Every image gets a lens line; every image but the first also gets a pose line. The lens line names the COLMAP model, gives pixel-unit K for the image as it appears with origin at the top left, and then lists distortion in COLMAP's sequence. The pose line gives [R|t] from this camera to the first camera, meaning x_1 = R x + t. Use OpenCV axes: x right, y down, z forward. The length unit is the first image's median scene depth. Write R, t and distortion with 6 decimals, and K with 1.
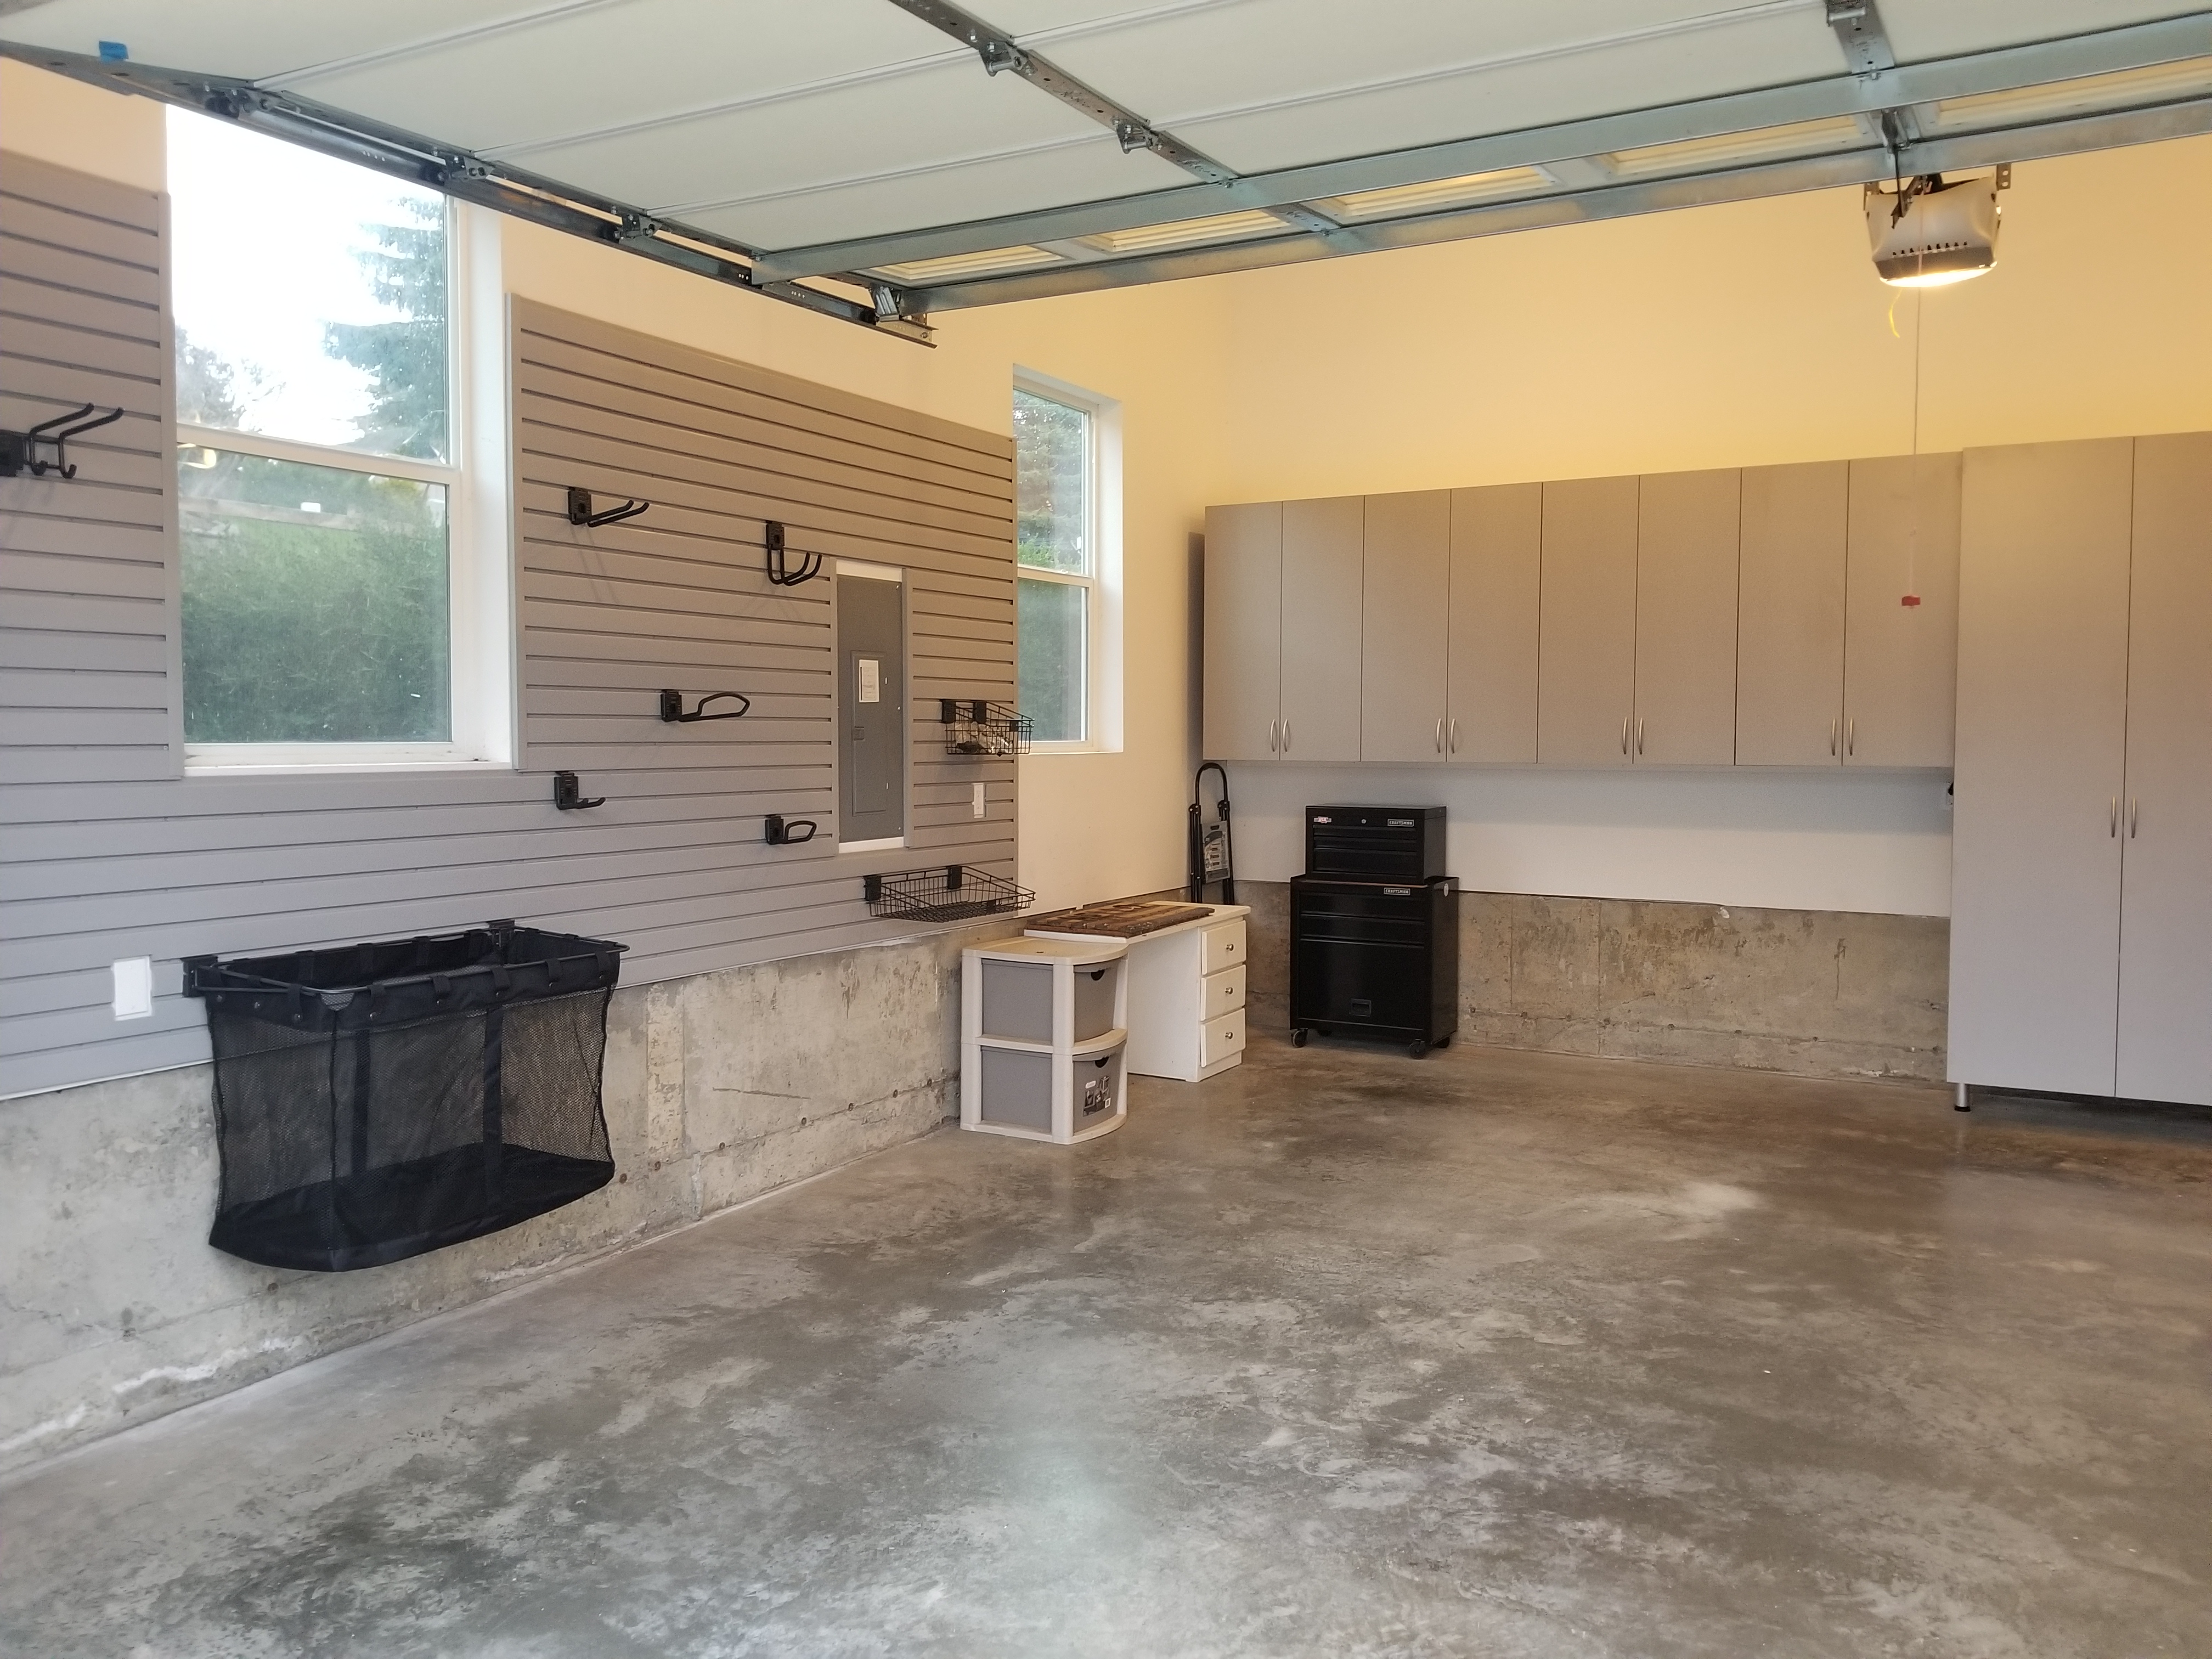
lens RADIAL K [[1681.3, 0, 1108.0], [0, 1681.3, 799.1], [0, 0, 1]] dist [0.073662, -0.095259]
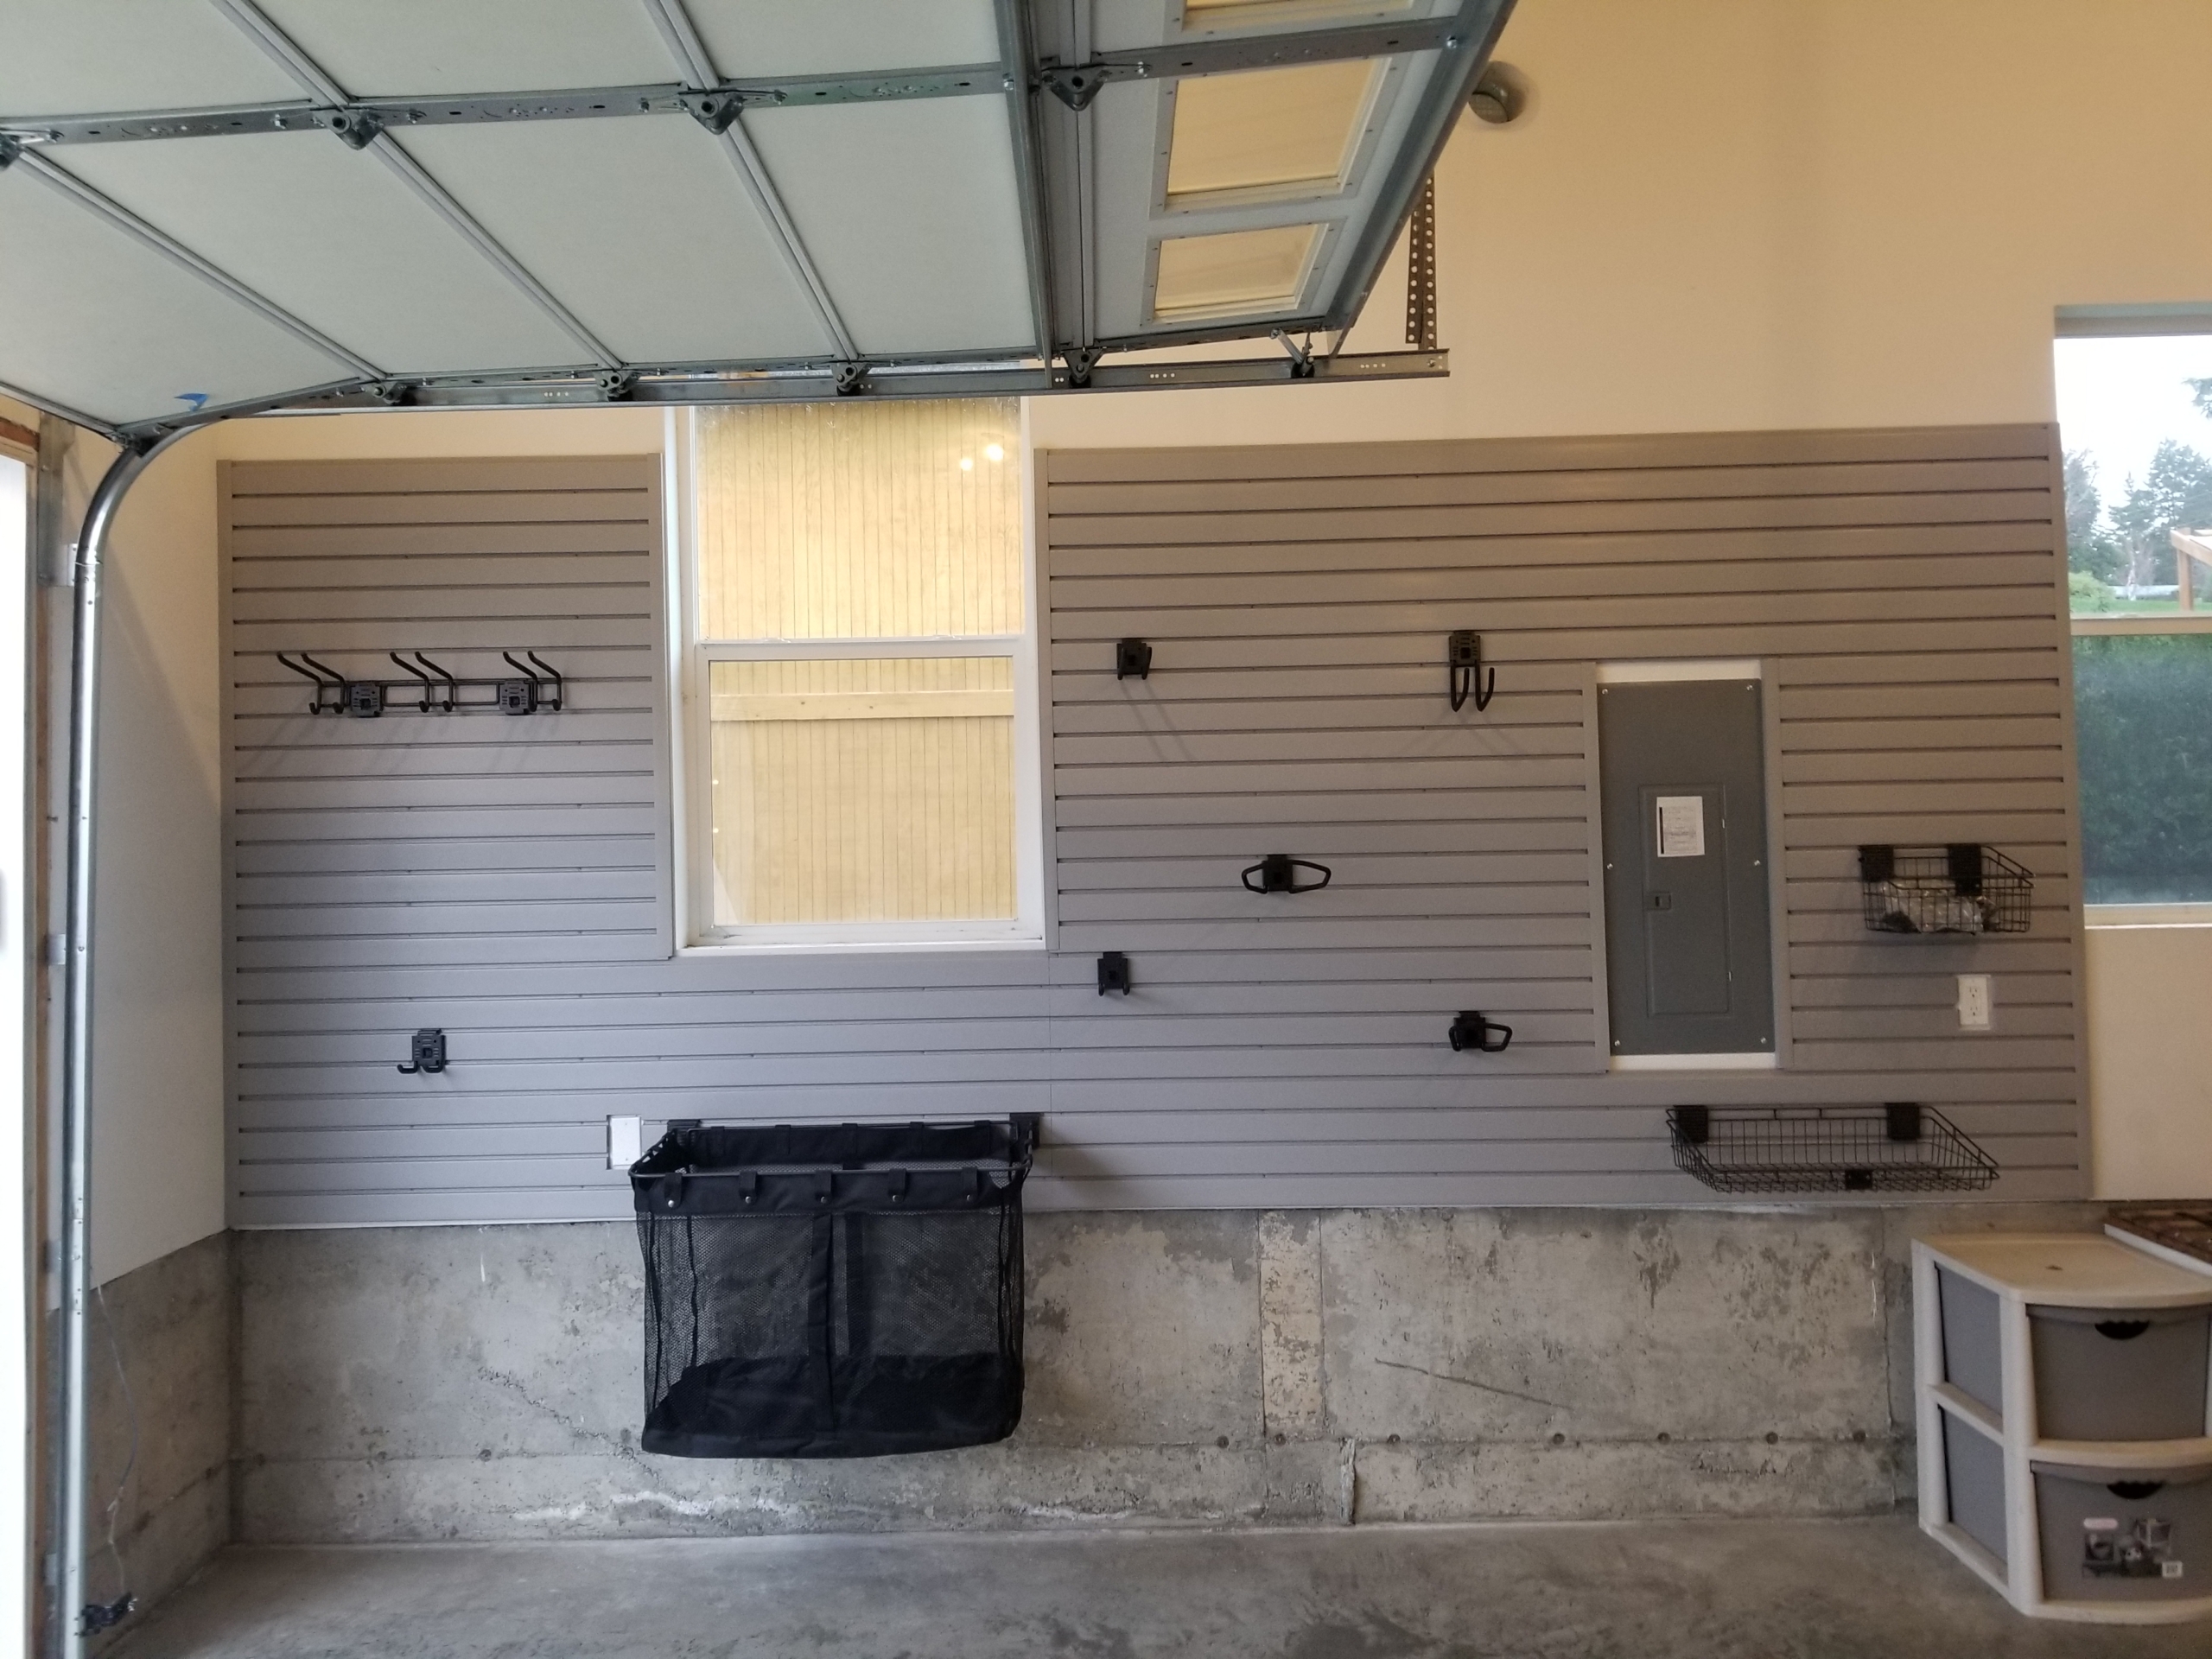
lens RADIAL K [[1687.6, 0, 1102.0], [0, 1687.6, 790.1], [0, 0, 1]] dist [0.040631, -0.034405]
pose [[0.477619, -0.045416, -0.877393, 0.415475], [-0.016733, 0.998012, -0.060768, -0.043520], [0.878408, 0.043705, 0.475909, 0.510847]]
